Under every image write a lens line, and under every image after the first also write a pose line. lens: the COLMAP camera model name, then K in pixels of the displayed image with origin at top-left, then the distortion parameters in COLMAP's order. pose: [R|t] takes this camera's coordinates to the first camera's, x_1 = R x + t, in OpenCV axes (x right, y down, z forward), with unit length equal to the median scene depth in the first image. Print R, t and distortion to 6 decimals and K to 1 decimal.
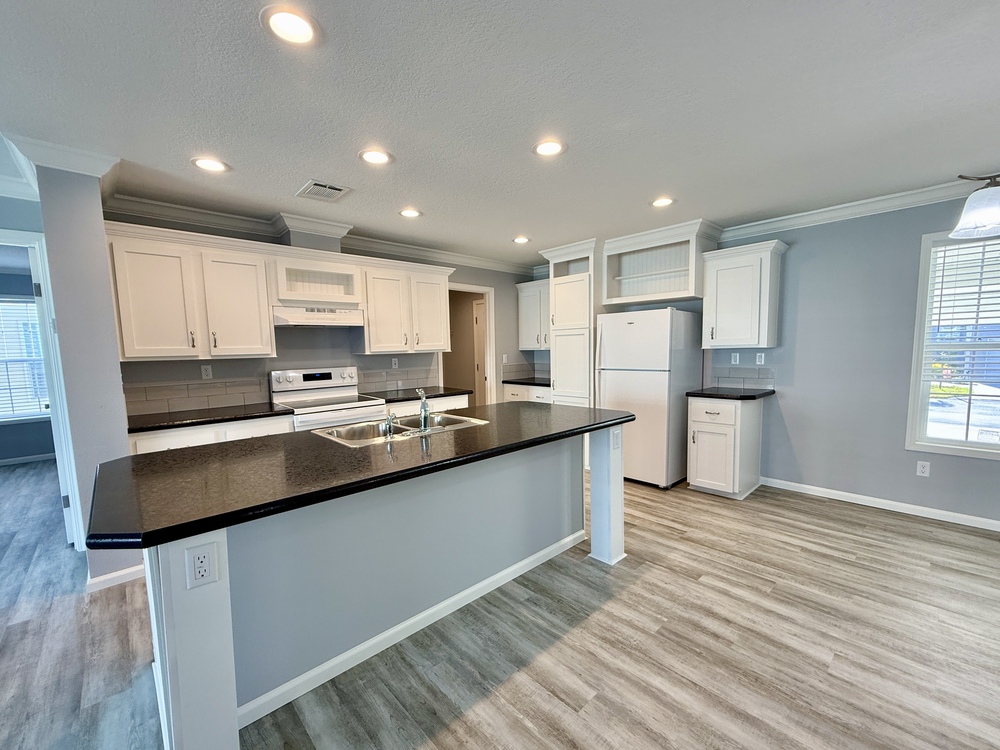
lens RADIAL K [[422.8, 0, 495.4], [0, 422.8, 392.7], [0, 0, 1]] dist [0.000870, -0.000016]
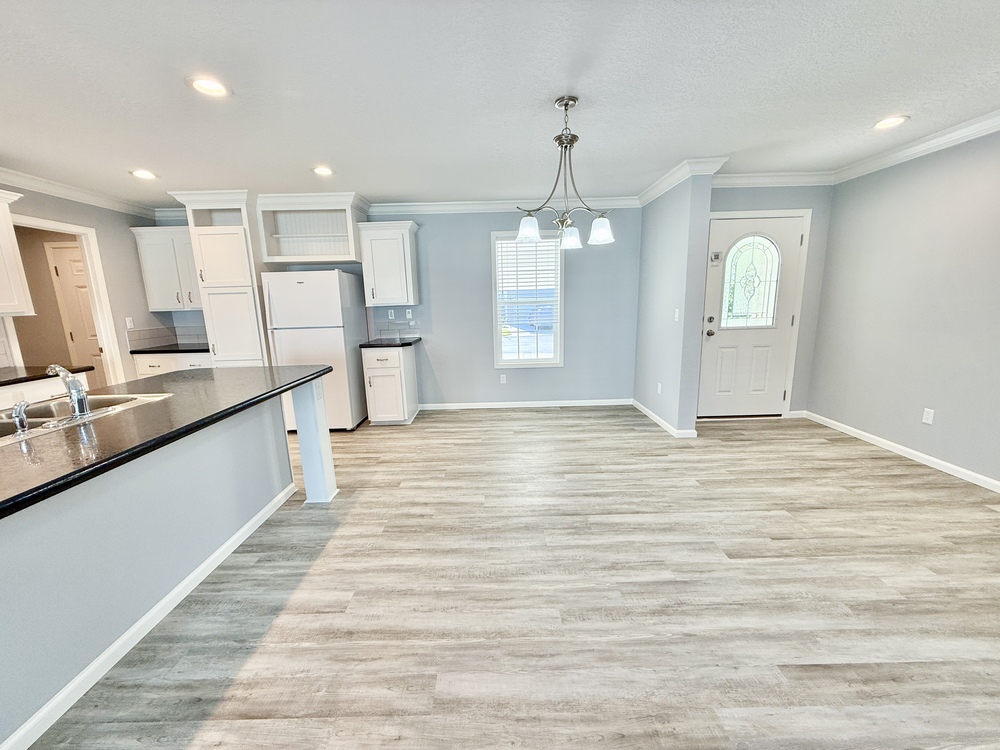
lens RADIAL K [[422.8, 0, 495.4], [0, 422.8, 392.7], [0, 0, 1]] dist [0.000870, -0.000016]
pose [[0.668121, -0.159796, 0.726691, -0.189767], [0.091329, 0.986893, 0.133045, 0.010215], [-0.738427, -0.022522, 0.673958, -0.075543]]
